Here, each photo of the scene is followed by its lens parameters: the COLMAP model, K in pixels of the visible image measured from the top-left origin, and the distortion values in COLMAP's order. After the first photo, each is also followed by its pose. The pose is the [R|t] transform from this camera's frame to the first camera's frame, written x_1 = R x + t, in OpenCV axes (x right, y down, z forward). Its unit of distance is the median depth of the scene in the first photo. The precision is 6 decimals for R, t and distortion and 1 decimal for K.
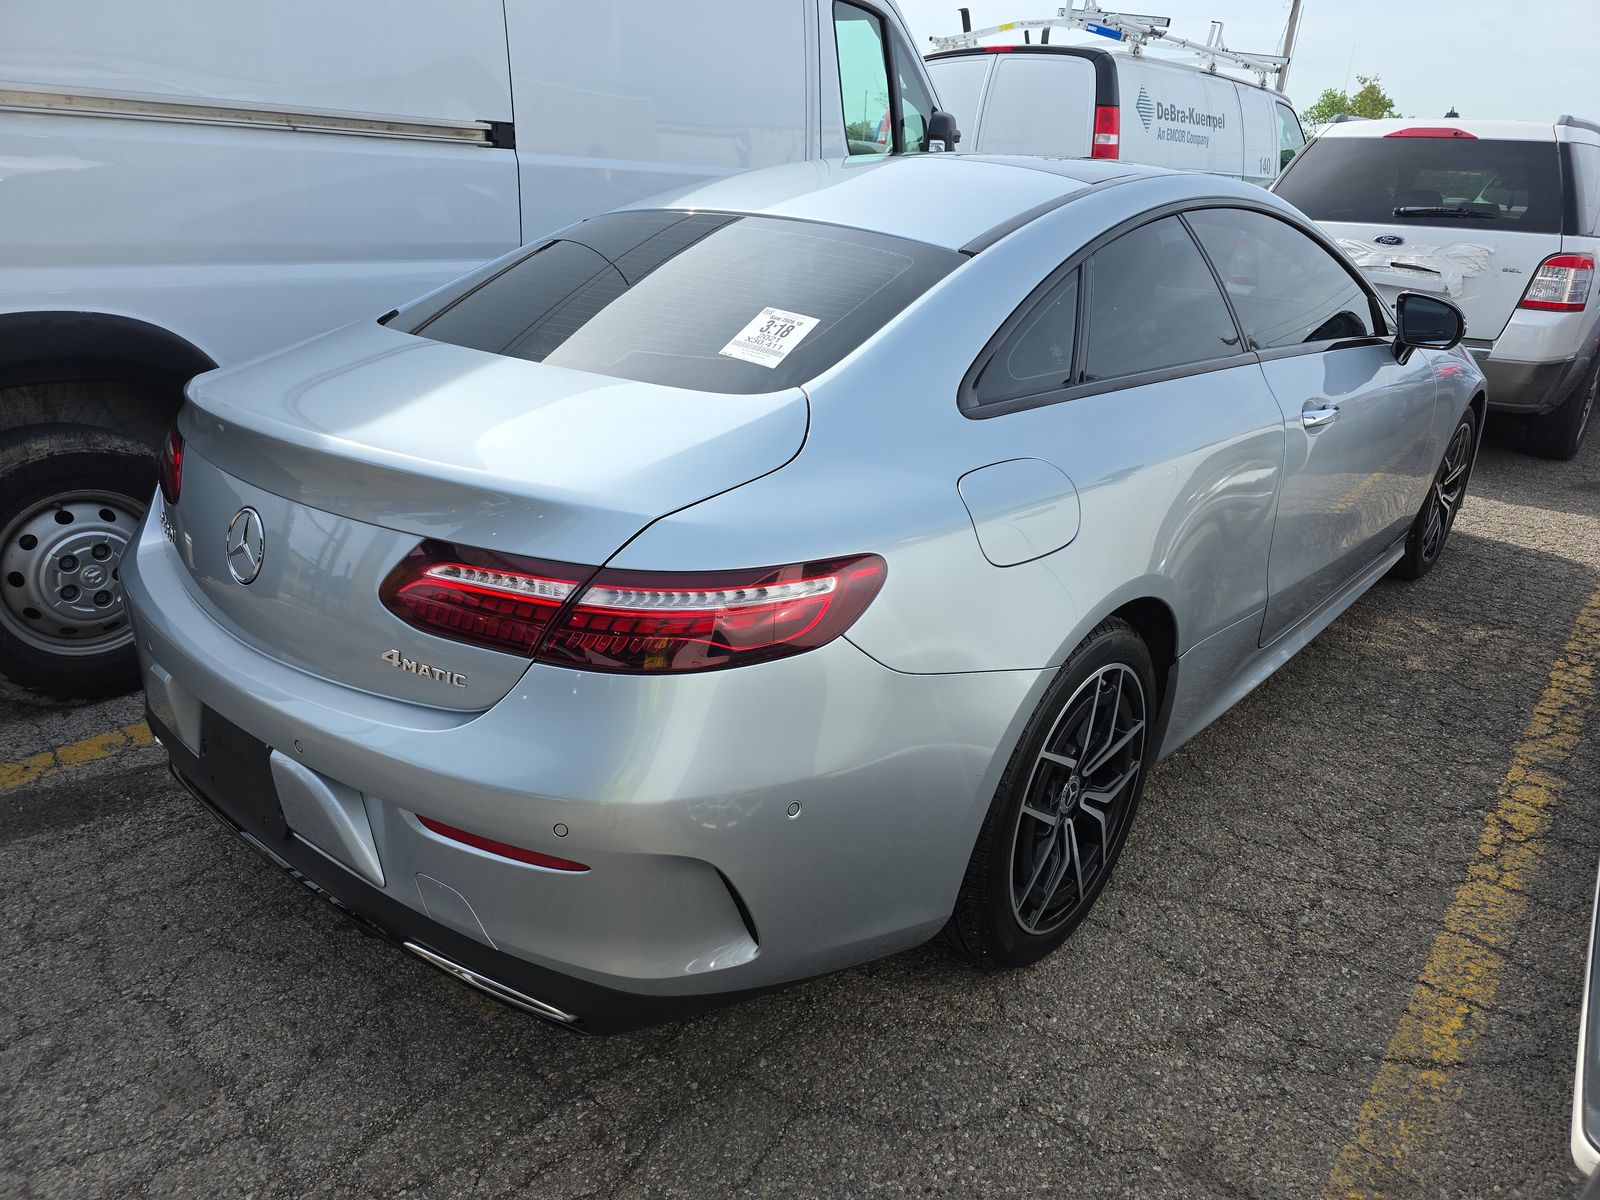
lens RADIAL K [[1071.5, 0, 801.0], [0, 1071.5, 608.7], [0, 0, 1]] dist [0.019649, -0.013180]
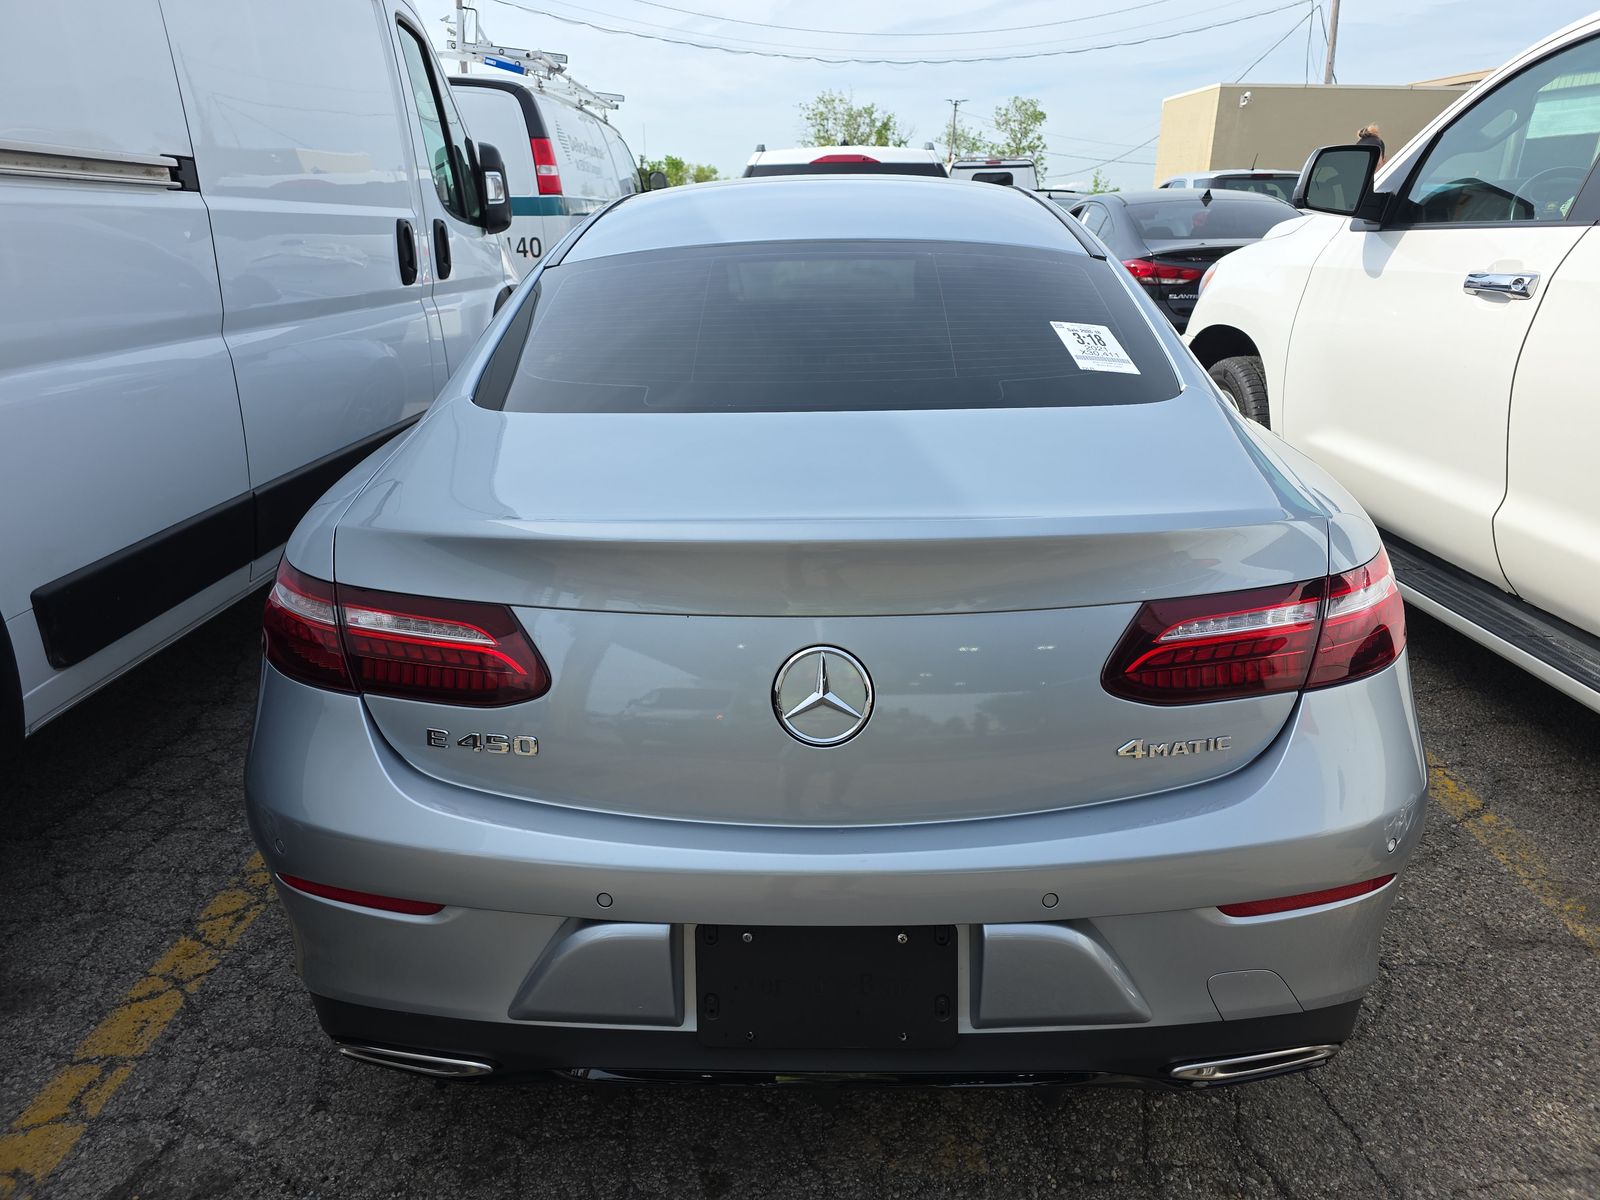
lens RADIAL K [[1071.5, 0, 800.9], [0, 1071.5, 592.5], [0, 0, 1]] dist [0.019649, -0.013180]
pose [[0.781209, -0.250851, 0.571651, -0.449454], [0.274141, 0.960547, 0.046869, -0.080675], [-0.560855, 0.120098, 0.819157, 0.187262]]
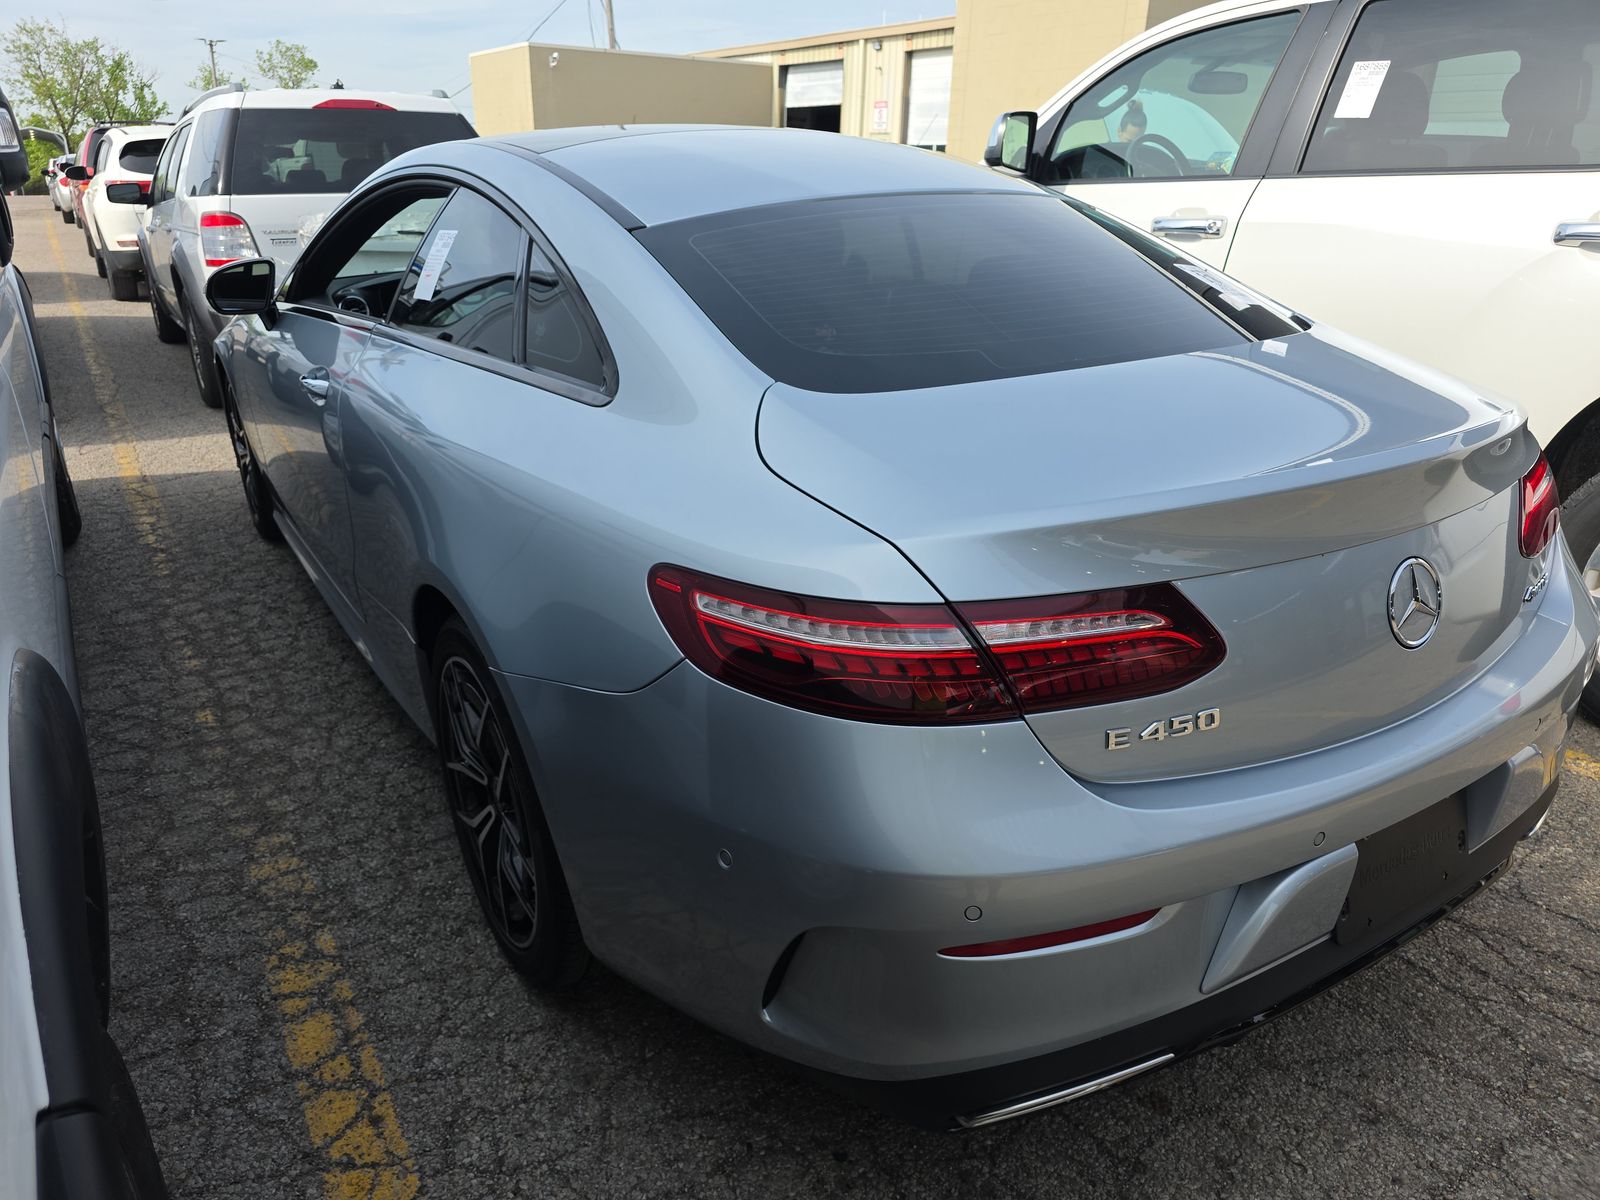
lens RADIAL K [[1071.5, 0, 801.2], [0, 1071.5, 596.9], [0, 0, 1]] dist [0.019649, -0.013180]
pose [[0.311628, -0.391006, 0.866027, -0.666750], [0.377991, 0.887206, 0.264553, -0.223631], [-0.871786, 0.244908, 0.424275, 0.510923]]
